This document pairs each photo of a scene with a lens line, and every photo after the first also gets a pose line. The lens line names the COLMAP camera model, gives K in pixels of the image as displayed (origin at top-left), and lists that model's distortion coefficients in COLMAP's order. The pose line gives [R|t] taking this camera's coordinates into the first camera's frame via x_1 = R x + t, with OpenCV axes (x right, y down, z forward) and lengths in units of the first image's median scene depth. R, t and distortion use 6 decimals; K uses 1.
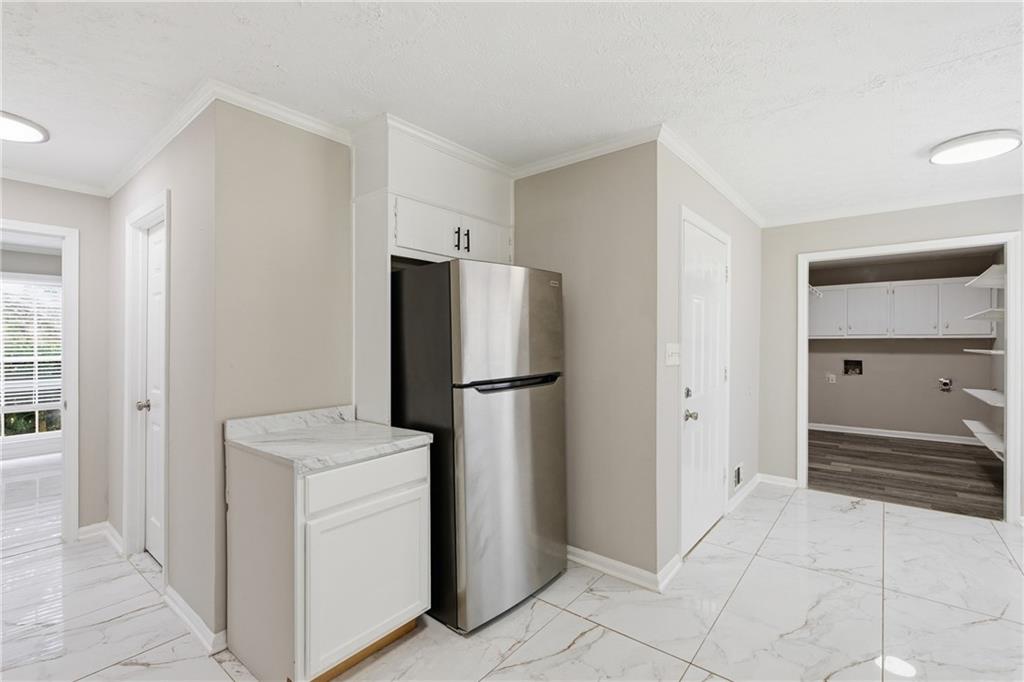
lens RADIAL K [[460.0, 0, 512.0], [0, 460.0, 341.0], [0, 0, 1]] dist [0.000785, -0.000060]
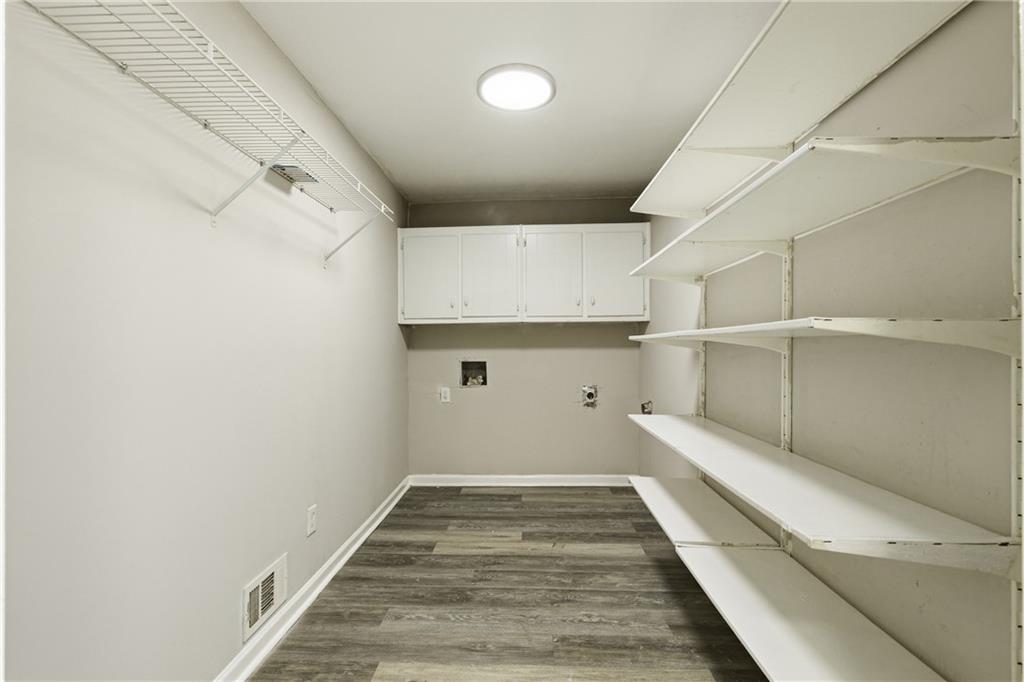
lens RADIAL K [[460.0, 0, 512.0], [0, 460.0, 341.0], [0, 0, 1]] dist [0.000785, -0.000060]
pose [[0.802477, -0.003858, 0.596671, 0.488929], [0.006521, 0.999976, -0.002305, 0.019856], [-0.596648, 0.005741, 0.802482, 0.568659]]
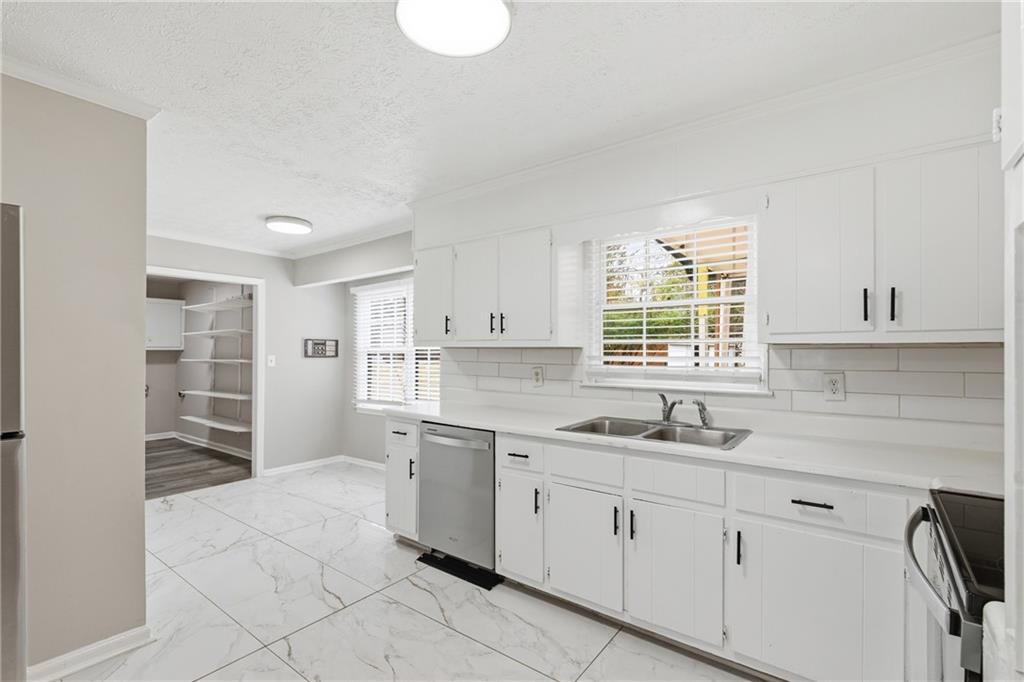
lens RADIAL K [[471.3, 0, 496.7], [0, 471.3, 354.1], [0, 0, 1]] dist [0.000741, 0.000090]
pose [[-0.010848, 0.000296, 0.999941, -0.229584], [0.003719, 0.999993, -0.000256, 0.007304], [-0.999934, 0.003716, -0.010849, 0.152575]]
